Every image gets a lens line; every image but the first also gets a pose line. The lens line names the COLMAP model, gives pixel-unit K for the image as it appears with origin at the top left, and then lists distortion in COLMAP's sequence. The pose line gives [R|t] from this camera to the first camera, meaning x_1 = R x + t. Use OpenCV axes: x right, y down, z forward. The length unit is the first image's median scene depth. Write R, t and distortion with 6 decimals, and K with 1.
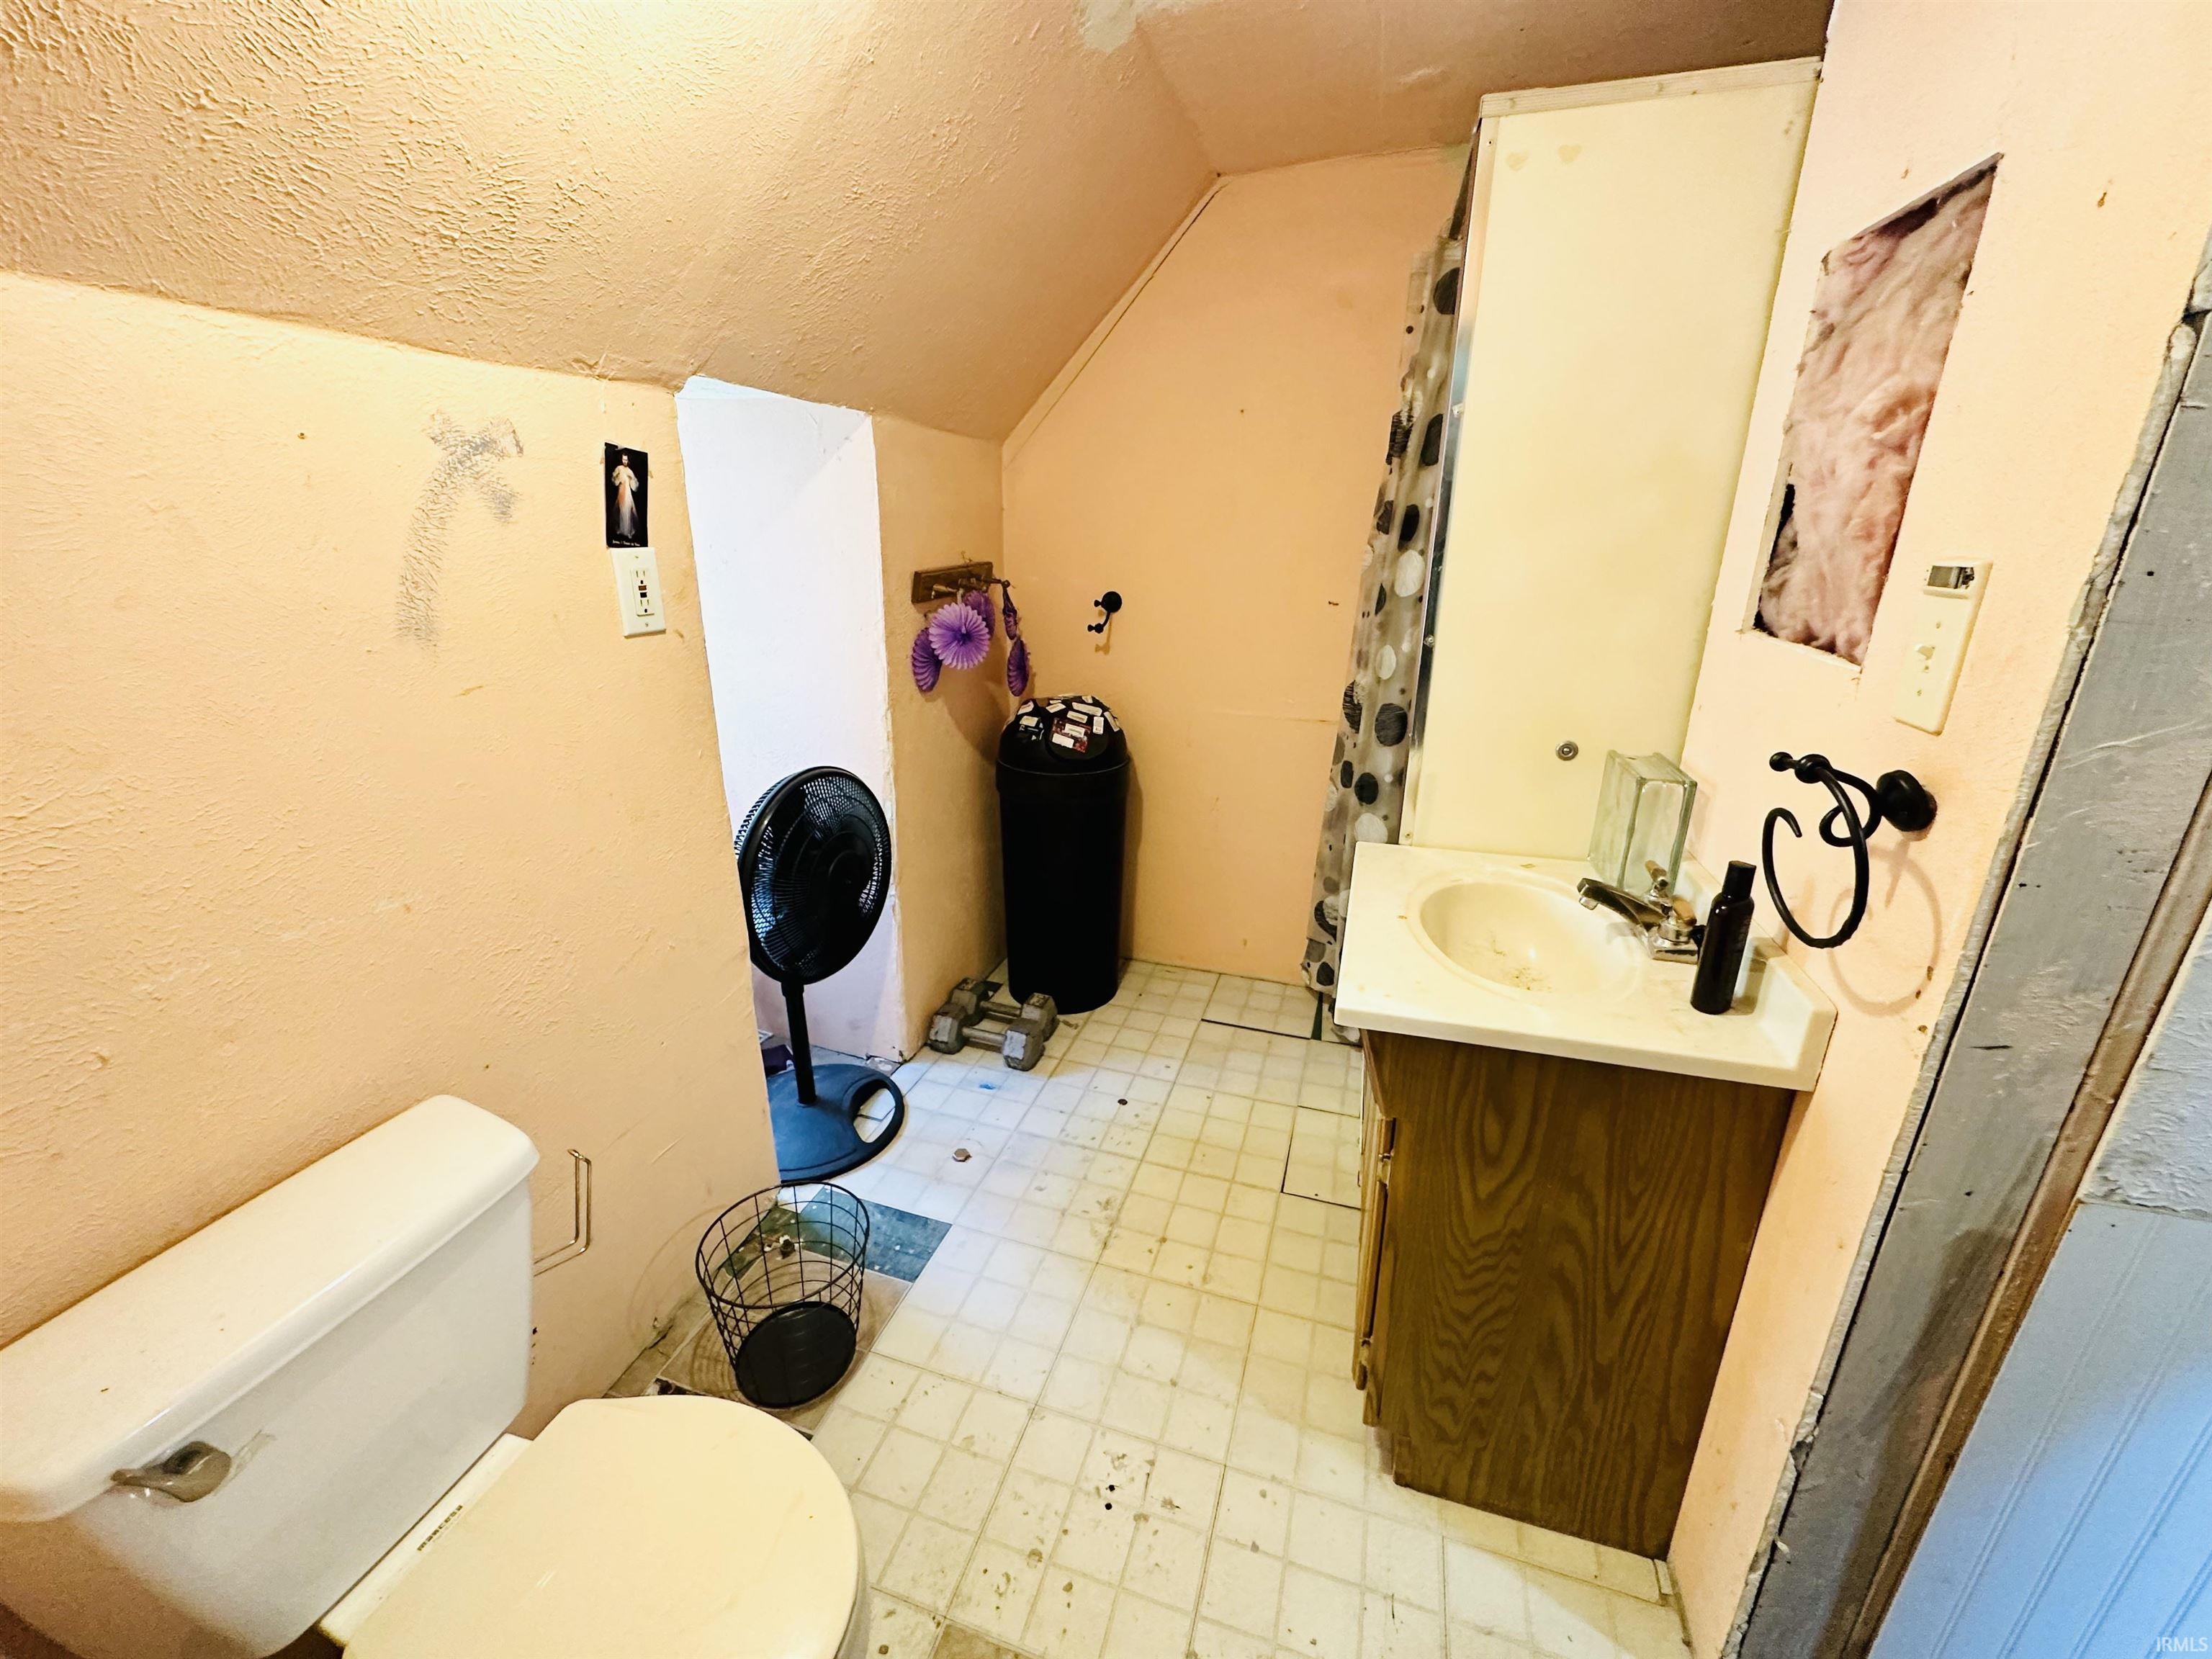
lens RADIAL K [[889.9, 0, 1109.4], [0, 889.9, 828.9], [0, 0, 1]] dist [0.002584, 0.000073]
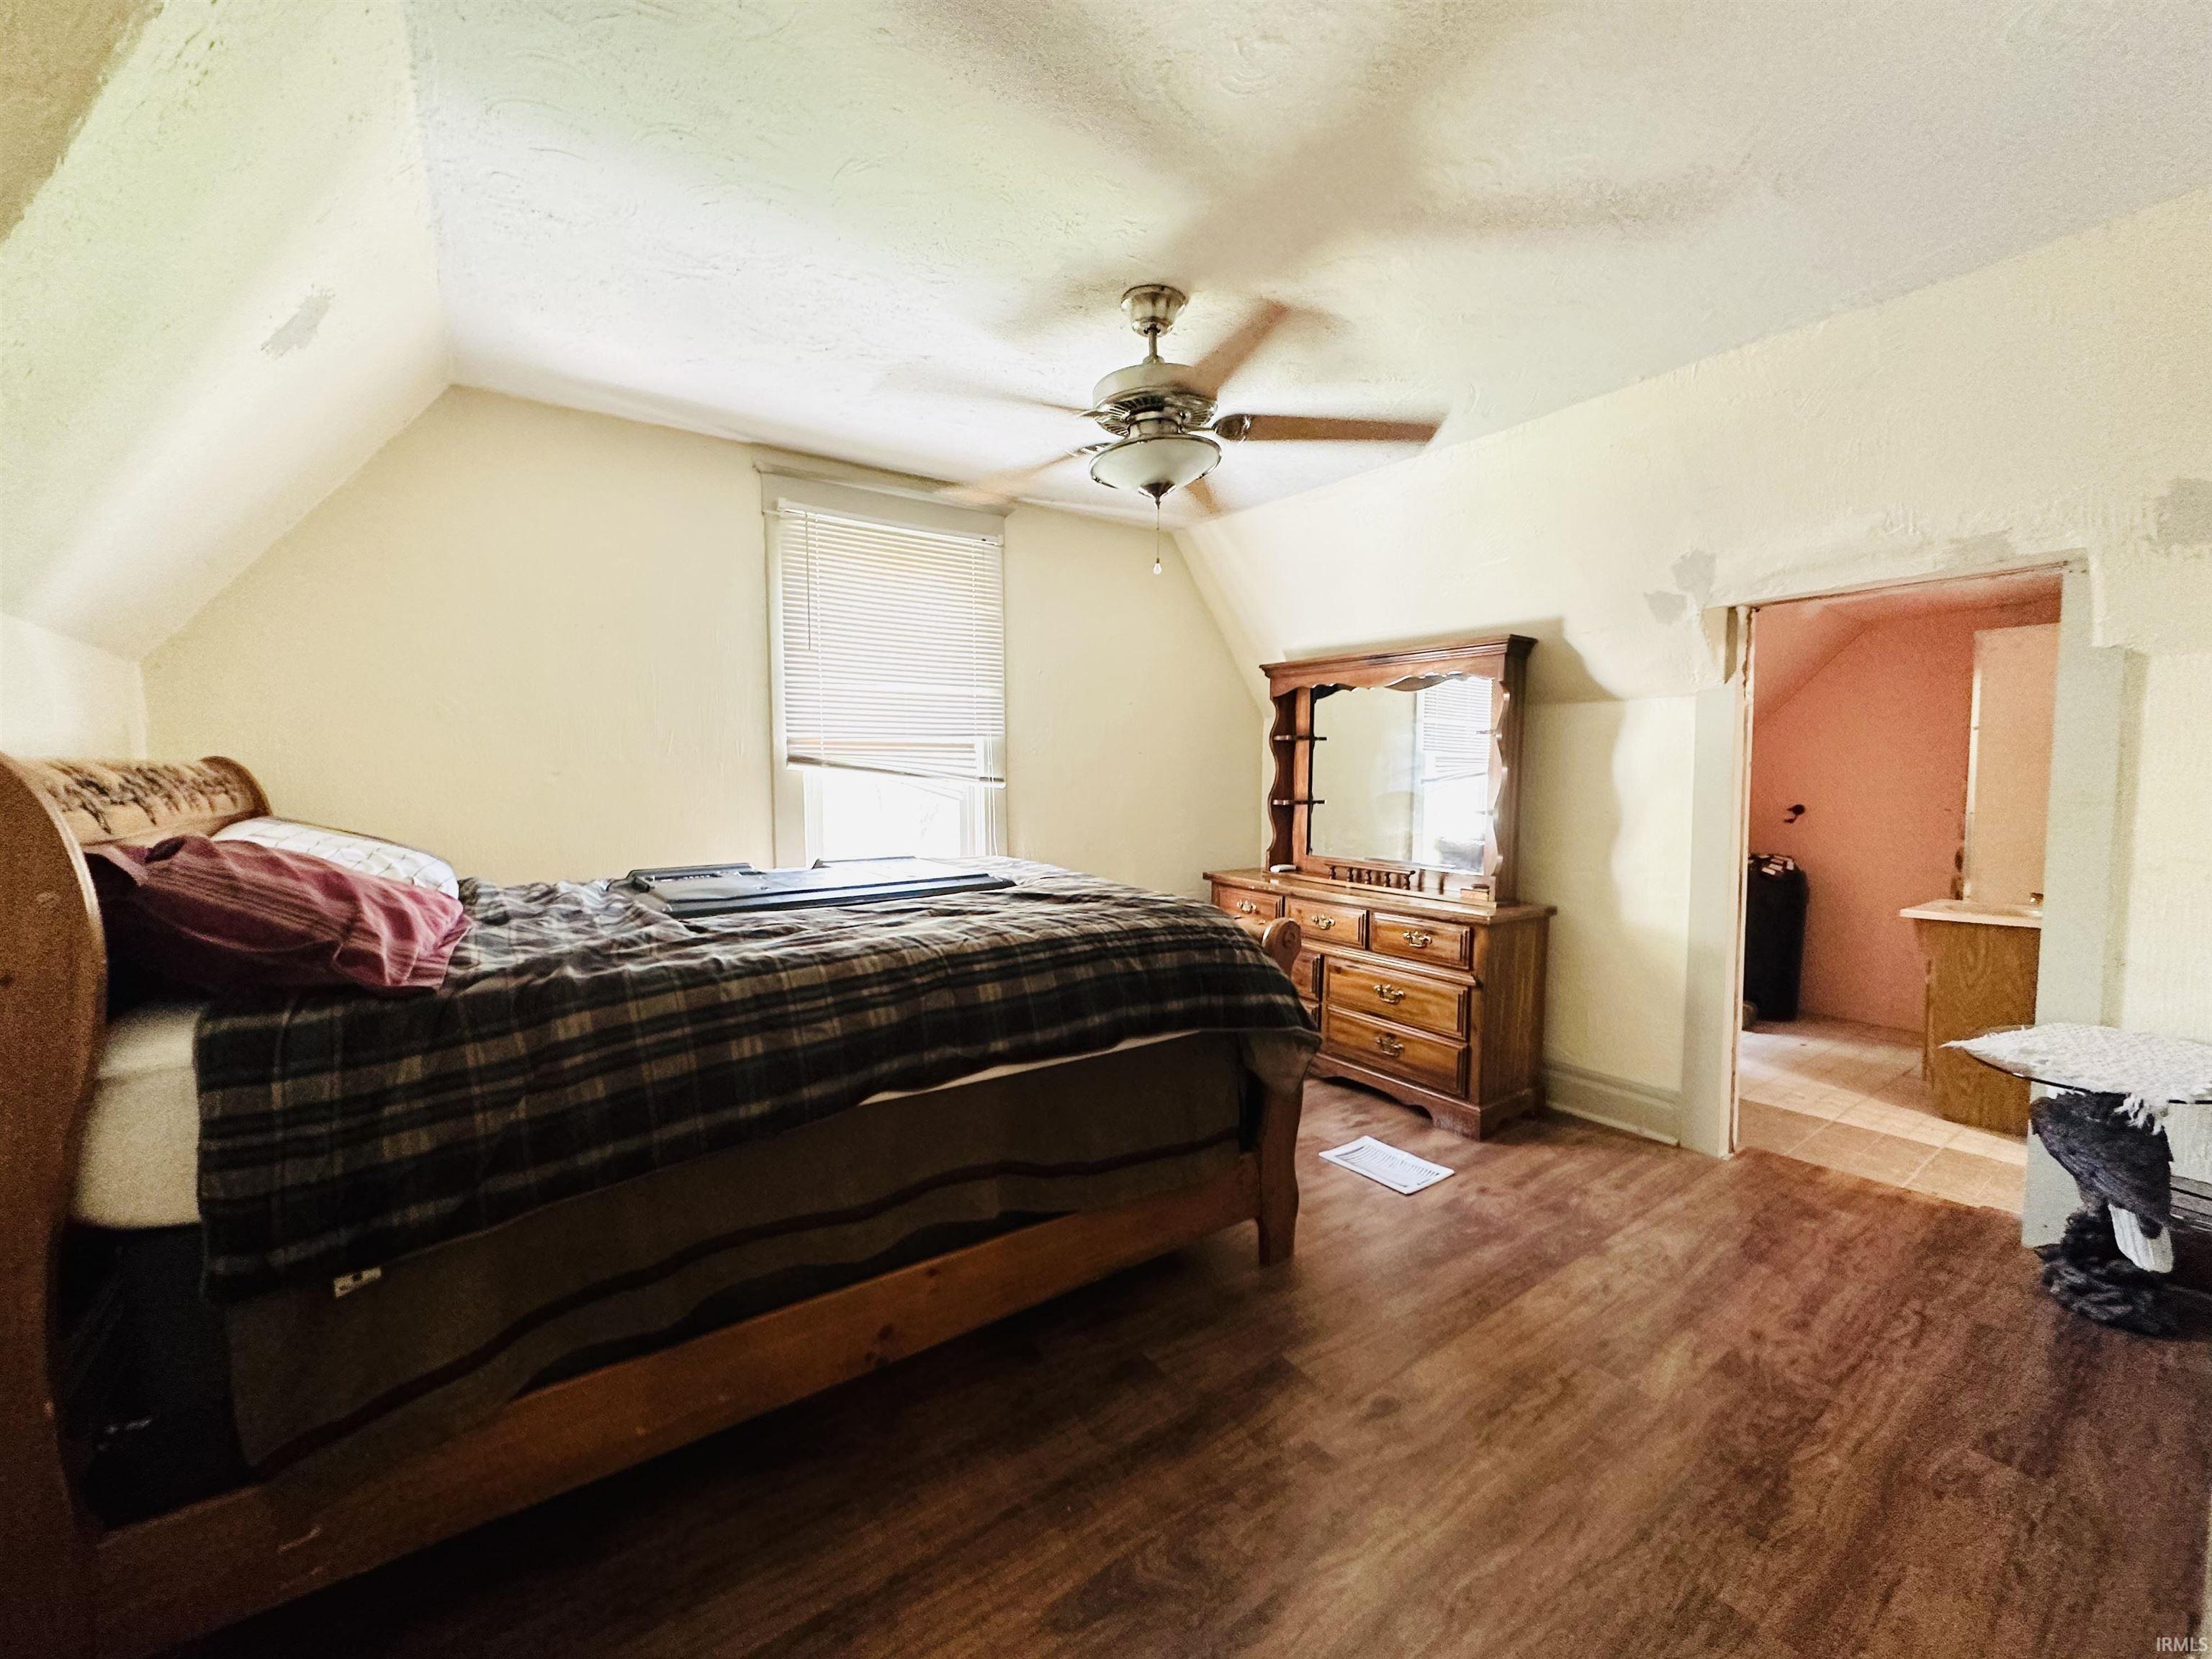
lens RADIAL K [[889.9, 0, 1106.6], [0, 889.9, 826.0], [0, 0, 1]] dist [0.002584, 0.000073]
pose [[0.810882, 0.033689, -0.584240, -0.168962], [-0.192555, 0.958111, -0.212005, 0.964694], [0.552624, 0.284409, 0.783401, -2.689642]]
